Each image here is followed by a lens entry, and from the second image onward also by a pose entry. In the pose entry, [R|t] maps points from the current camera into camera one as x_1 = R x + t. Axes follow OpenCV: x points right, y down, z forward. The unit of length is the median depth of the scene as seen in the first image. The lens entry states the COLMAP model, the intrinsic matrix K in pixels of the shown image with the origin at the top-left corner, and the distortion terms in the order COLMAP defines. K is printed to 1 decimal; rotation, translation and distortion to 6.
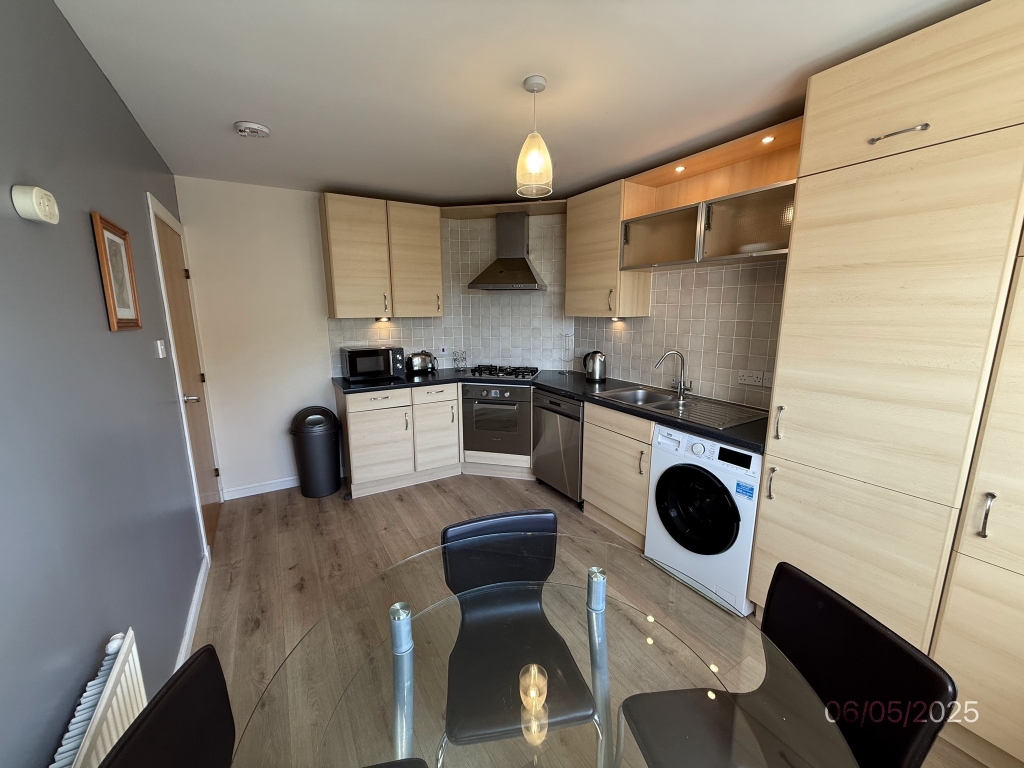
lens RADIAL K [[406.2, 0, 513.7], [0, 406.2, 386.5], [0, 0, 1]] dist [0.000081, 0.000247]
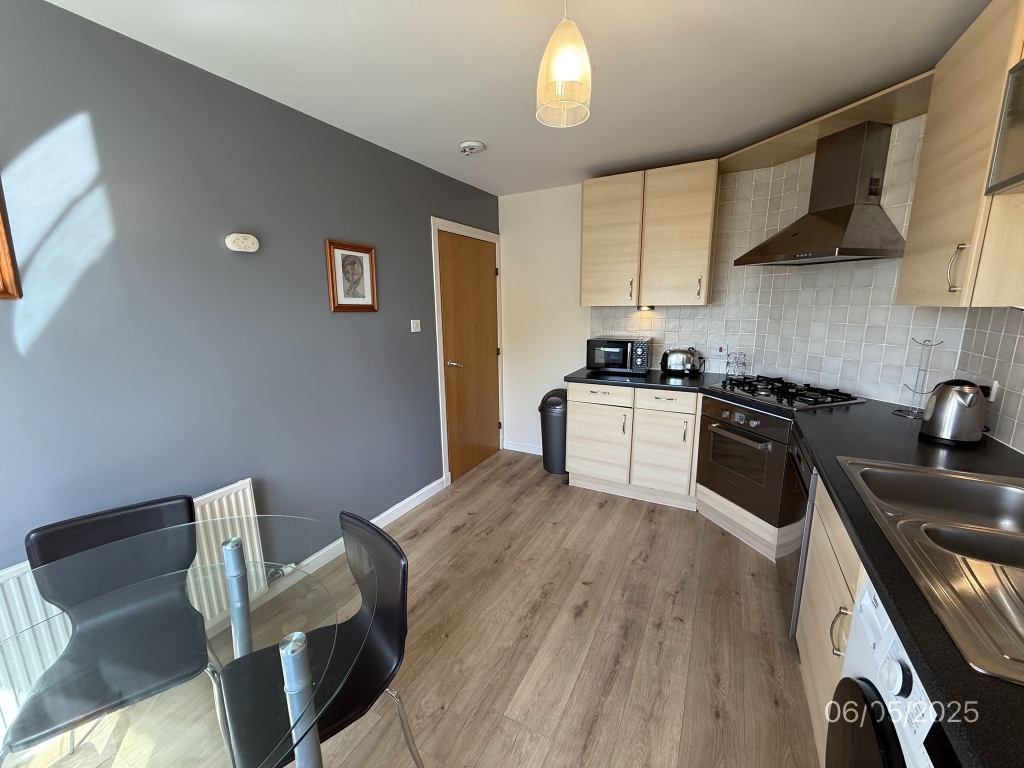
lens RADIAL K [[406.2, 0, 508.0], [0, 406.2, 384.6], [0, 0, 1]] dist [0.000081, 0.000247]
pose [[0.507777, 0.167754, -0.844997, 0.335804], [-0.151548, 0.982956, 0.104074, -0.051962], [0.848054, 0.075211, 0.524546, 0.315663]]
